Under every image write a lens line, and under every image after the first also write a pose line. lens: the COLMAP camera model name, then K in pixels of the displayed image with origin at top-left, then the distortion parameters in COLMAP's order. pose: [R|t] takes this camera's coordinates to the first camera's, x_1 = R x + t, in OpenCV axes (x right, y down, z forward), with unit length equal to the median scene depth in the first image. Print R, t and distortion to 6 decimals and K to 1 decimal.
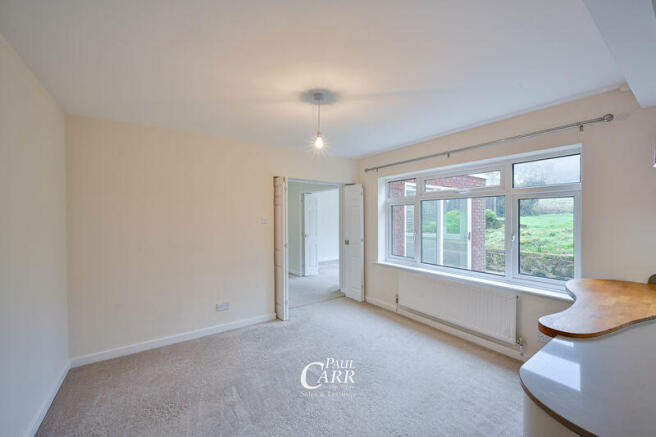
lens RADIAL K [[262.7, 0, 331.6], [0, 262.7, 217.3], [0, 0, 1]] dist [-0.000378, -0.000035]
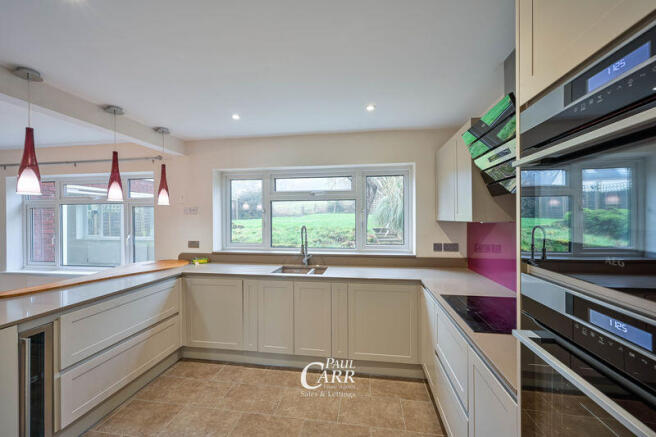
lens RADIAL K [[262.7, 0, 331.6], [0, 262.7, 217.3], [0, 0, 1]] dist [-0.000378, -0.000035]
pose [[0.692351, 0.003373, 0.721553, 0.298615], [0.002001, 0.999976, -0.006595, -0.003497], [-0.721558, 0.006010, 0.692328, -0.408573]]
